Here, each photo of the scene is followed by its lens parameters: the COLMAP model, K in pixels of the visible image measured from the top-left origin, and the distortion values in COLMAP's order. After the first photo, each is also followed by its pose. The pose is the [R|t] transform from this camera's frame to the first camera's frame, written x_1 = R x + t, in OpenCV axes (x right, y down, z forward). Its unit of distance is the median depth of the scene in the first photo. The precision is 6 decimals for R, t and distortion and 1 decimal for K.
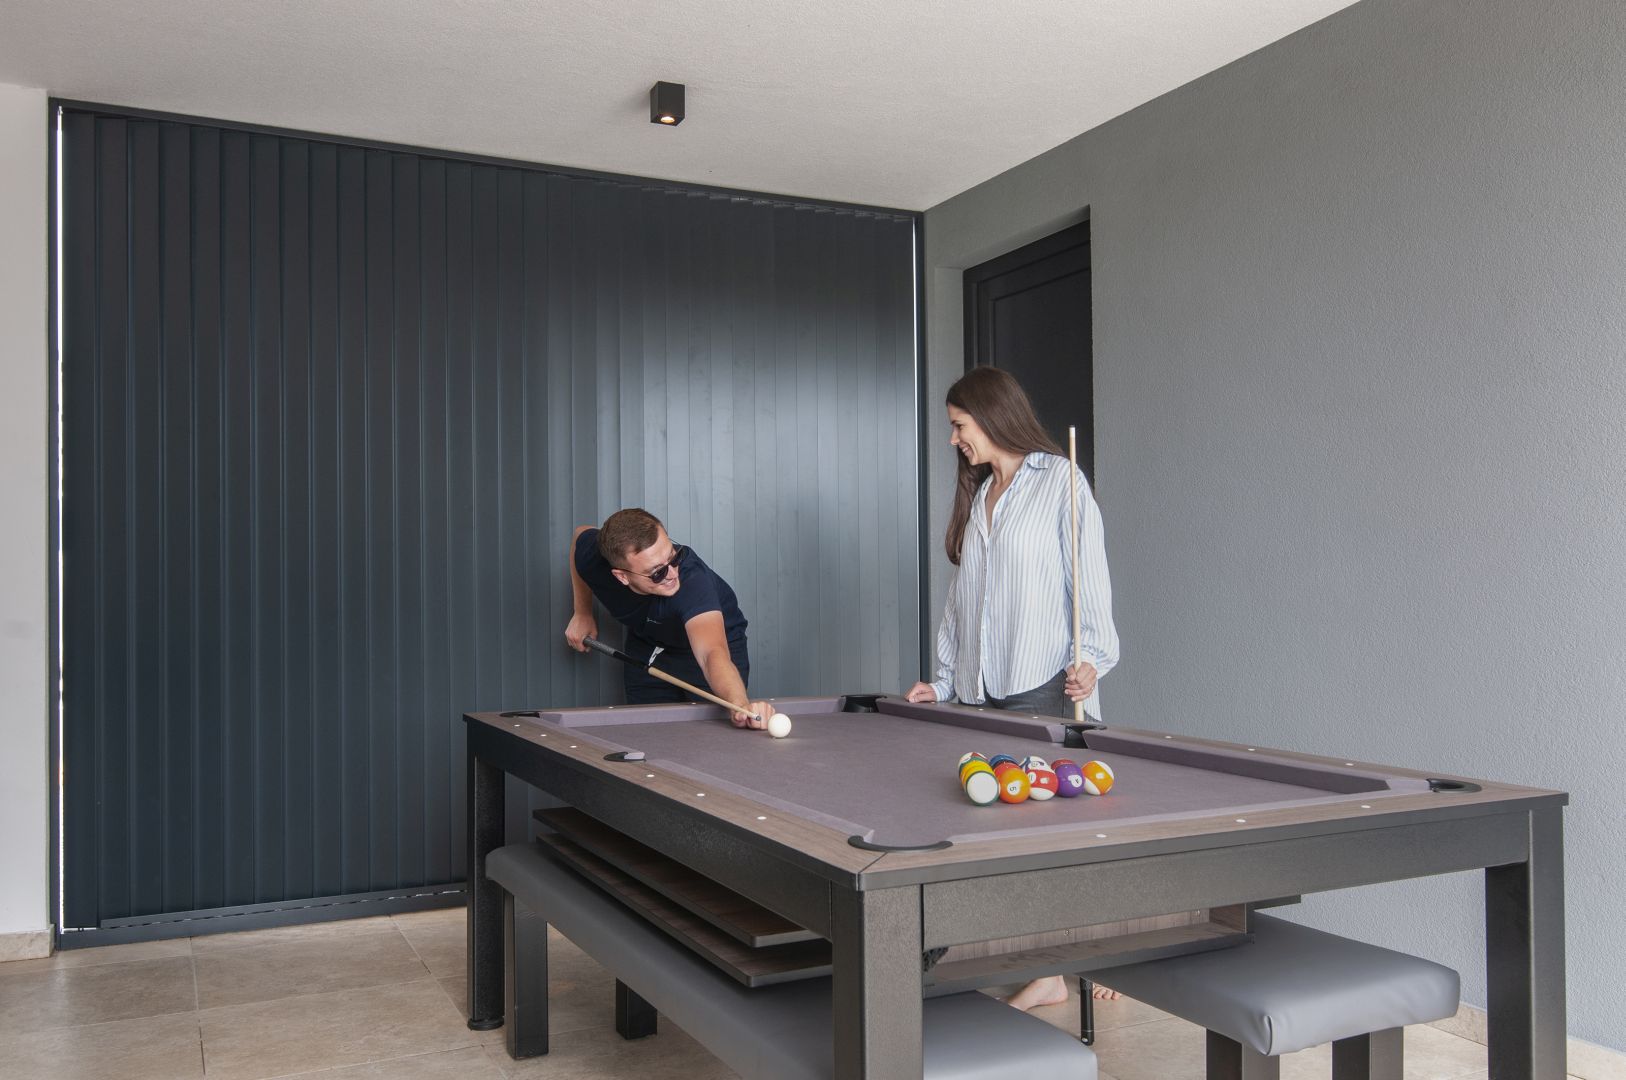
lens RADIAL K [[1355.2, 0, 813.0], [0, 1355.2, 540.0], [0, 0, 1]] dist [0.012951, 0.002602]
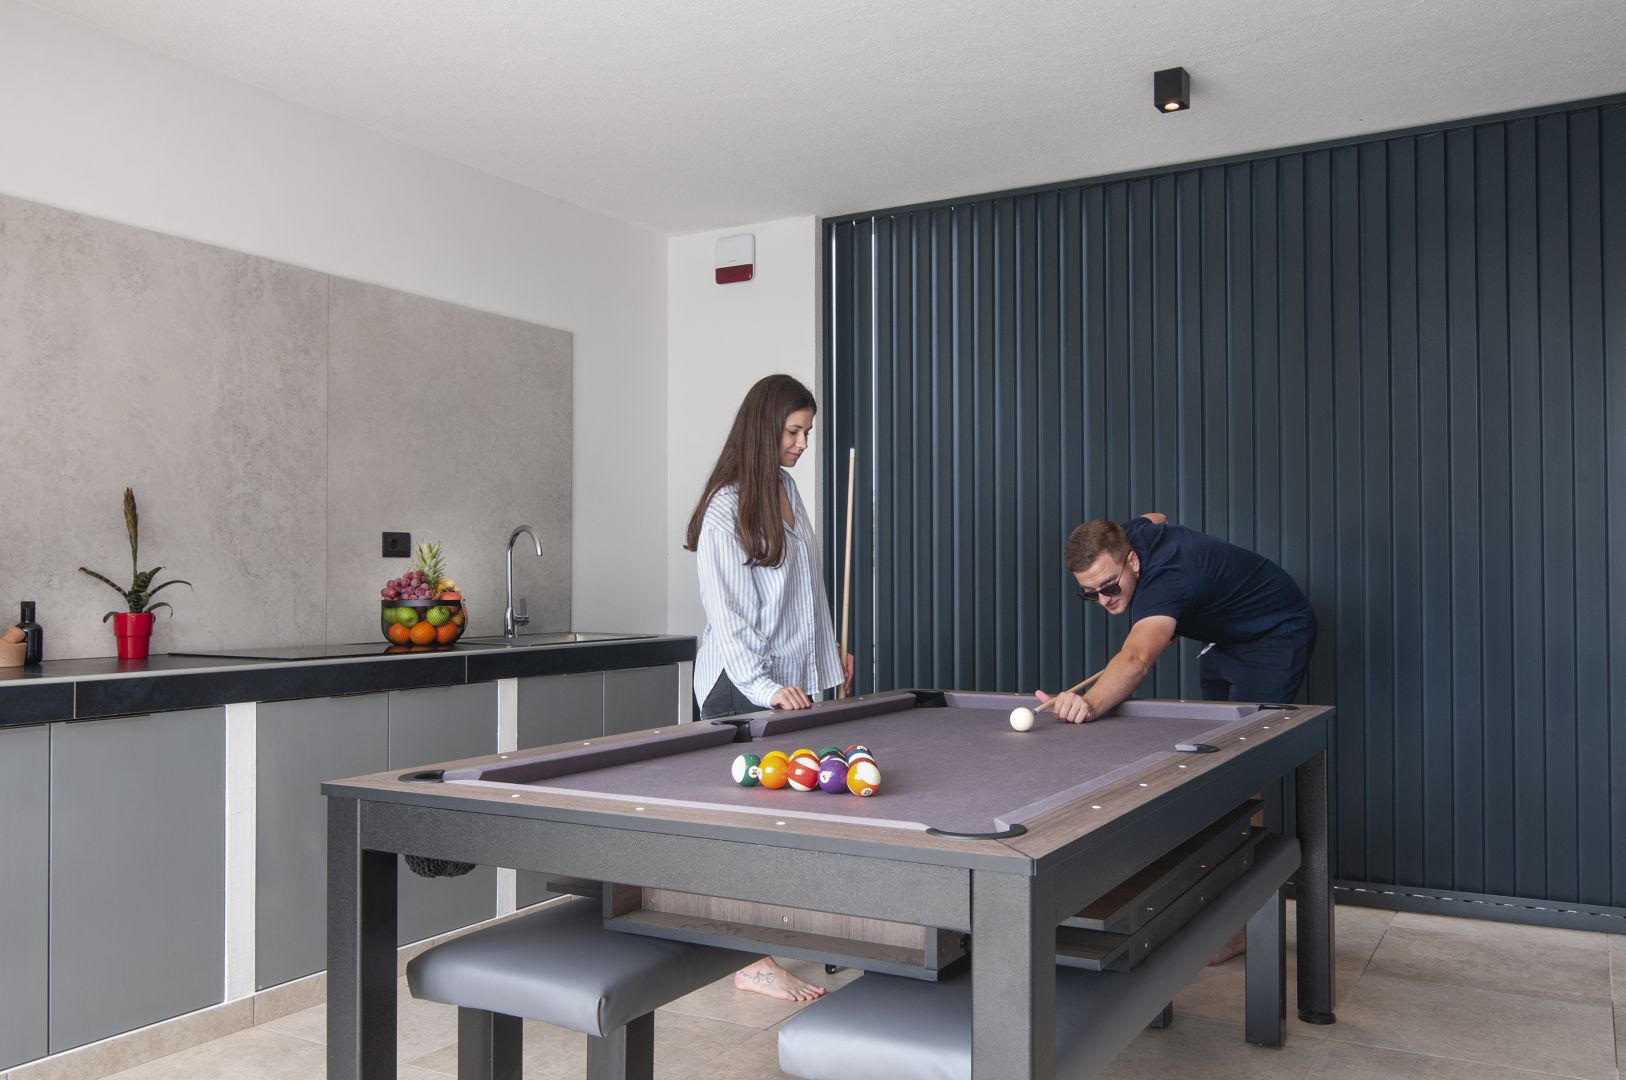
lens RADIAL K [[1332.9, 0, 813.0], [0, 1332.9, 540.0], [0, 0, 1]] dist [0.005050, -0.013494]
pose [[0.554993, -0.012643, -0.831759, 0.567799], [0.019958, 0.999799, -0.001881, 0.001576], [0.831616, -0.015556, 0.555133, 0.248665]]
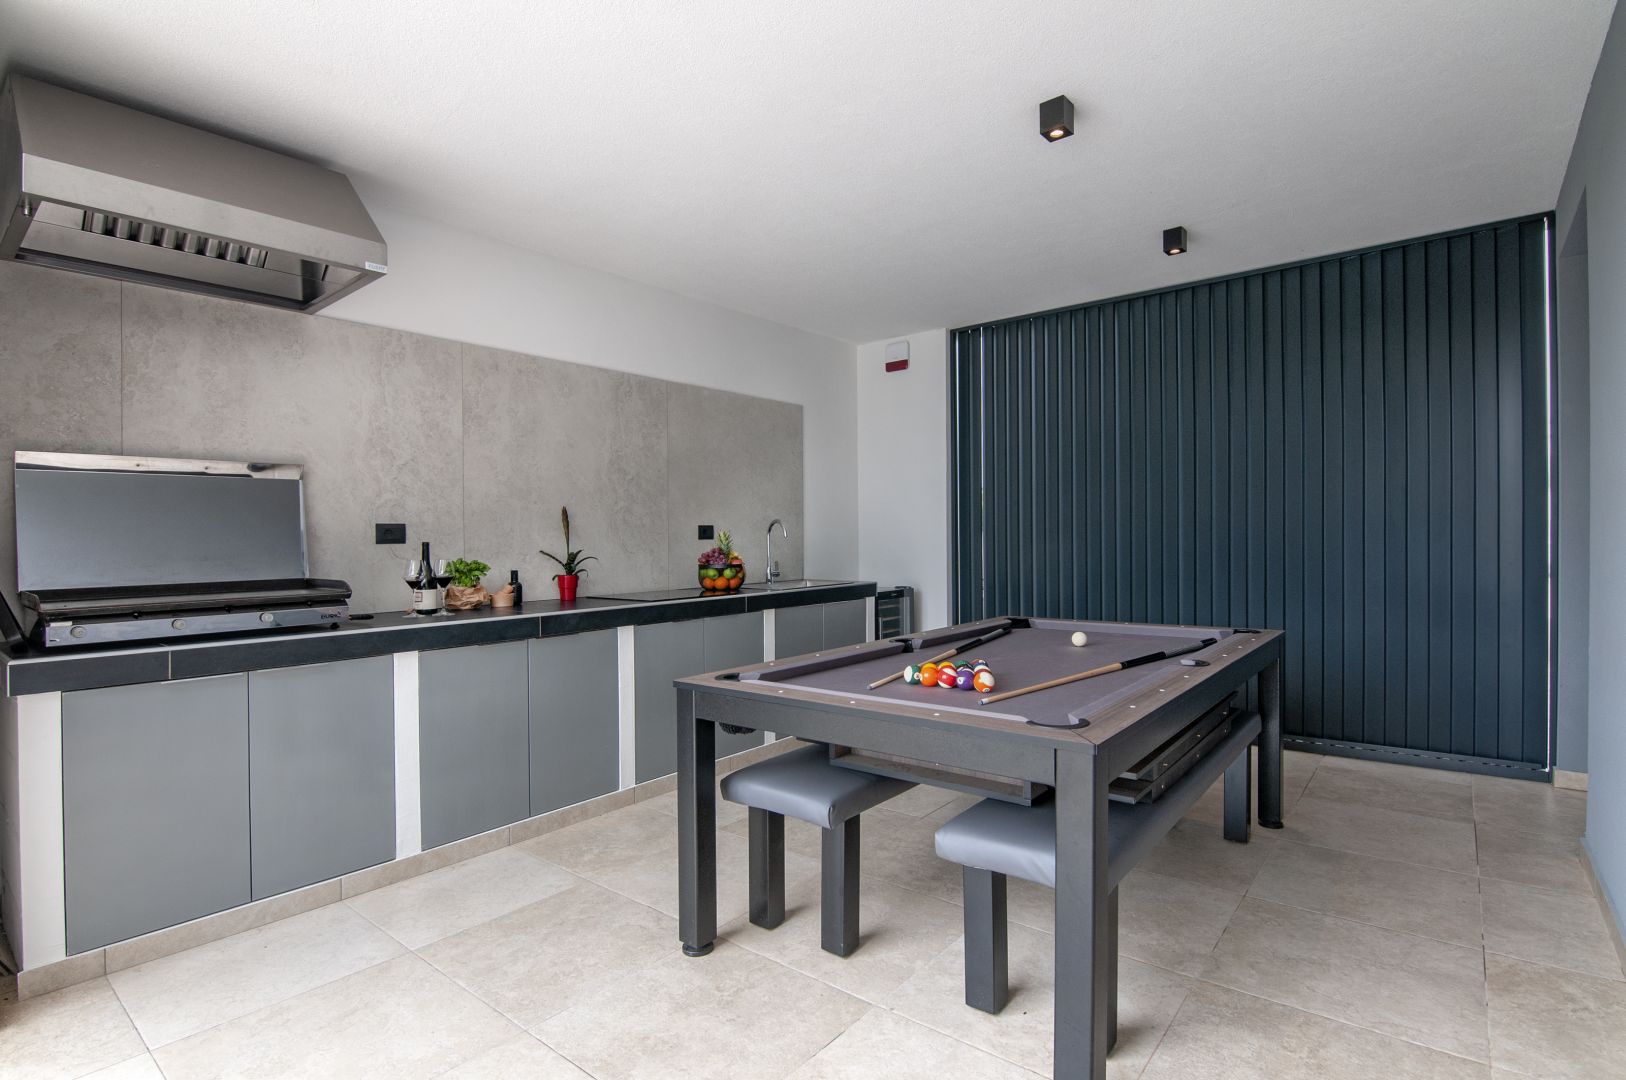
lens RADIAL K [[789.6, 0, 813.0], [0, 789.6, 540.0], [0, 0, 1]] dist [-0.002882, -0.017146]
pose [[0.412362, 0.006464, -0.910997, 0.565401], [0.032005, 0.999255, 0.021578, -0.011415], [0.910458, -0.038054, 0.411848, 0.244309]]
